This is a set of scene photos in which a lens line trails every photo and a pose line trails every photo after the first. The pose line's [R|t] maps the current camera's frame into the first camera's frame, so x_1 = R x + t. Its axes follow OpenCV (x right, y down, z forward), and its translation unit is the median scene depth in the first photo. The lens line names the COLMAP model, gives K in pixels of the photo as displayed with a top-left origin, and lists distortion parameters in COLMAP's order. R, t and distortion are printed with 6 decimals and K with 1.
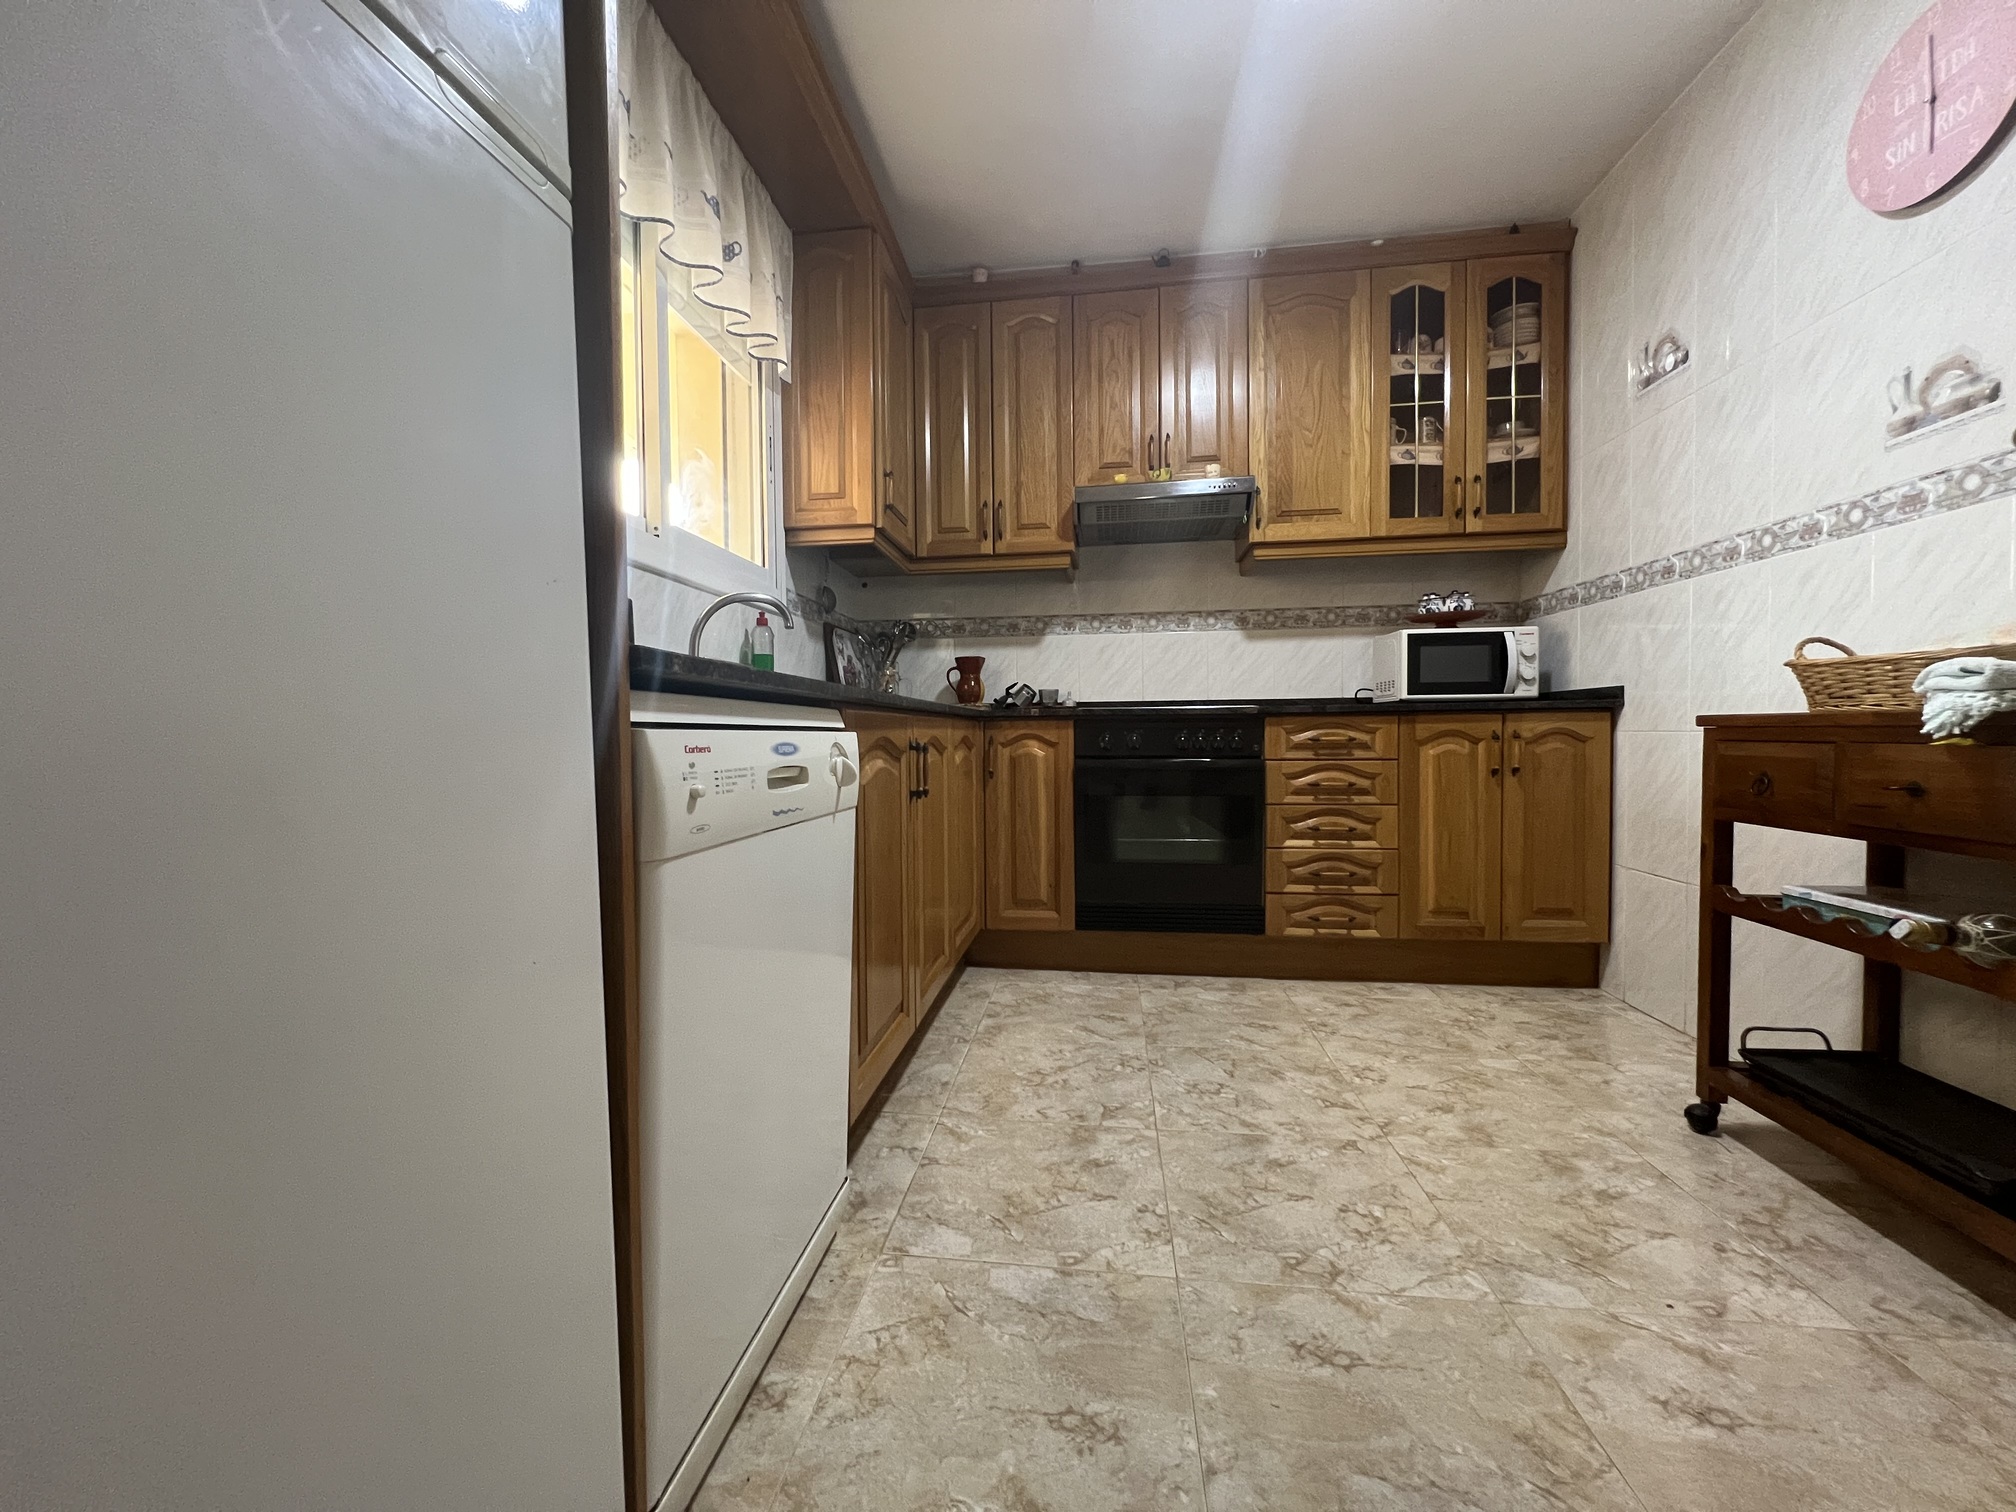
lens RADIAL K [[806.2, 0, 1001.3], [0, 806.2, 755.7], [0, 0, 1]] dist [0.000586, 0.000403]
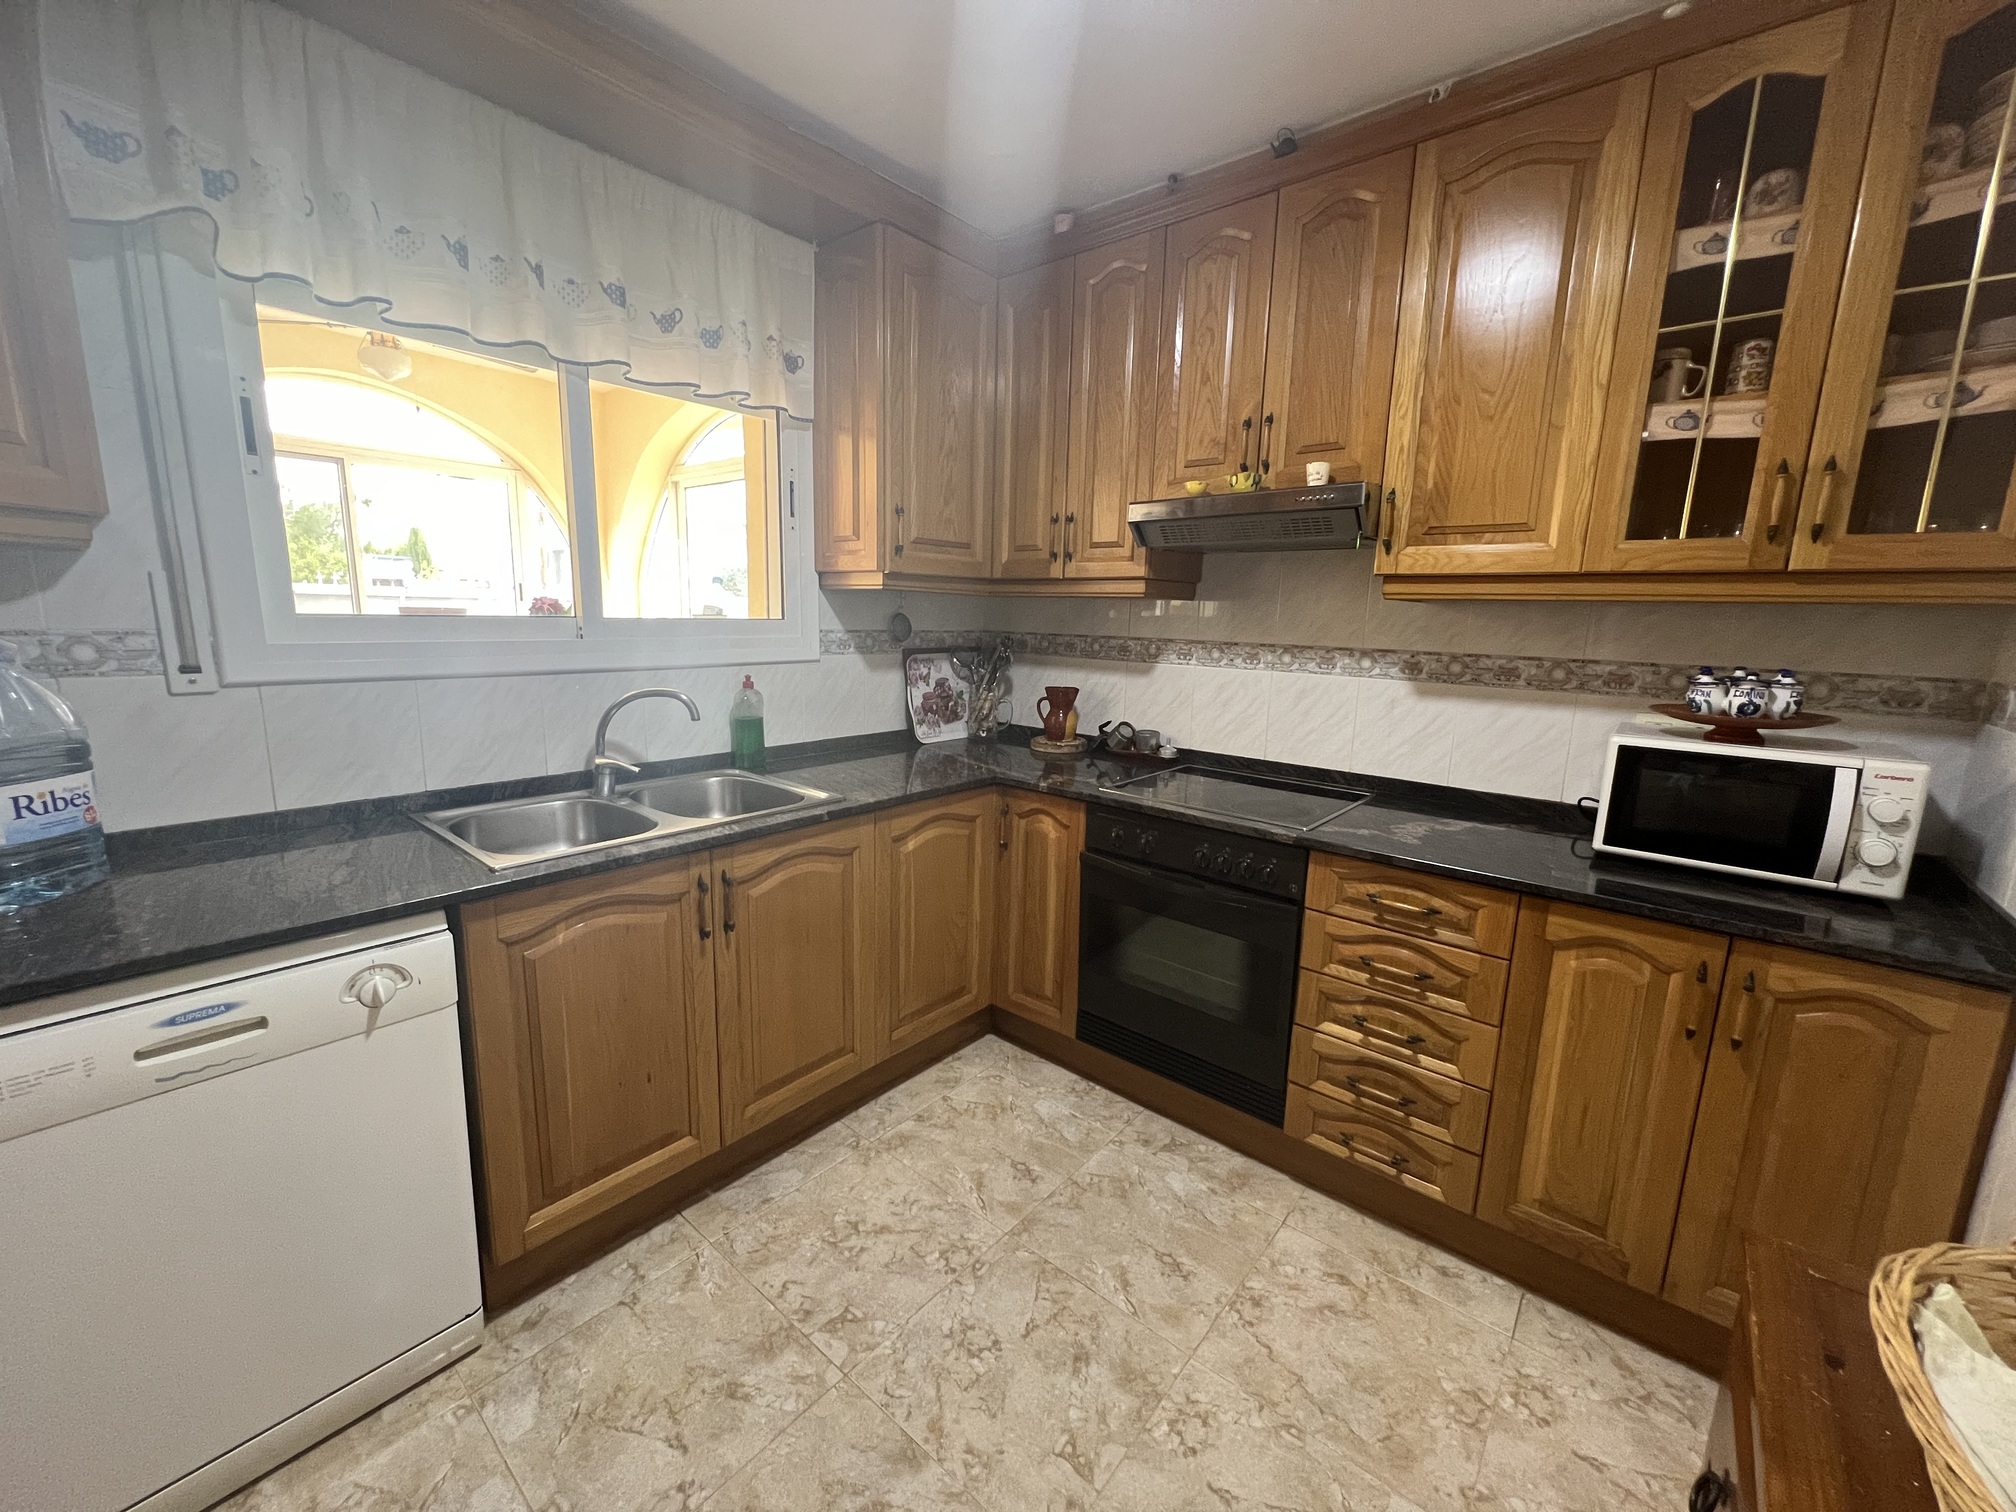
lens RADIAL K [[806.2, 0, 1005.4], [0, 806.2, 753.5], [0, 0, 1]] dist [0.000586, 0.000403]
pose [[0.839972, 0.126763, -0.527616, 0.442365], [-0.048682, 0.986014, 0.159392, -0.218407], [0.540442, -0.108199, 0.834395, 0.267163]]
